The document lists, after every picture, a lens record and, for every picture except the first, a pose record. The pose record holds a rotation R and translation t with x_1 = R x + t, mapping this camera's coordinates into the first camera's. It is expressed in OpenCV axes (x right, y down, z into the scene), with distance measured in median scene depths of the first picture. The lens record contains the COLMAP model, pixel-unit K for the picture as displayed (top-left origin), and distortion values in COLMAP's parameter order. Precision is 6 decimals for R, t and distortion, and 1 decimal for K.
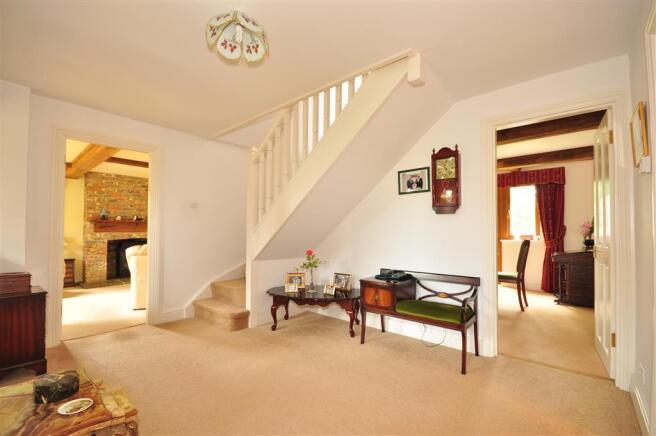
lens RADIAL K [[295.4, 0, 327.9], [0, 295.4, 221.3], [0, 0, 1]] dist [0.000665, -0.005975]
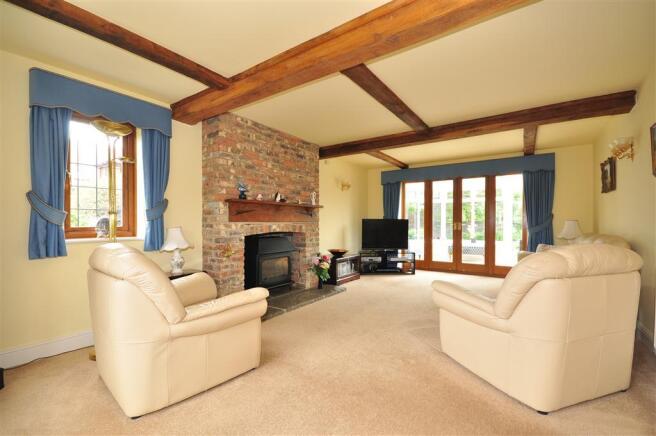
lens RADIAL K [[295.4, 0, 328.5], [0, 295.4, 219.3], [0, 0, 1]] dist [0.000665, -0.005975]
pose [[0.999402, -0.007555, 0.033733, -0.606536], [0.006613, 0.999588, 0.027926, 0.017708], [-0.033930, -0.027686, 0.999041, 0.425667]]
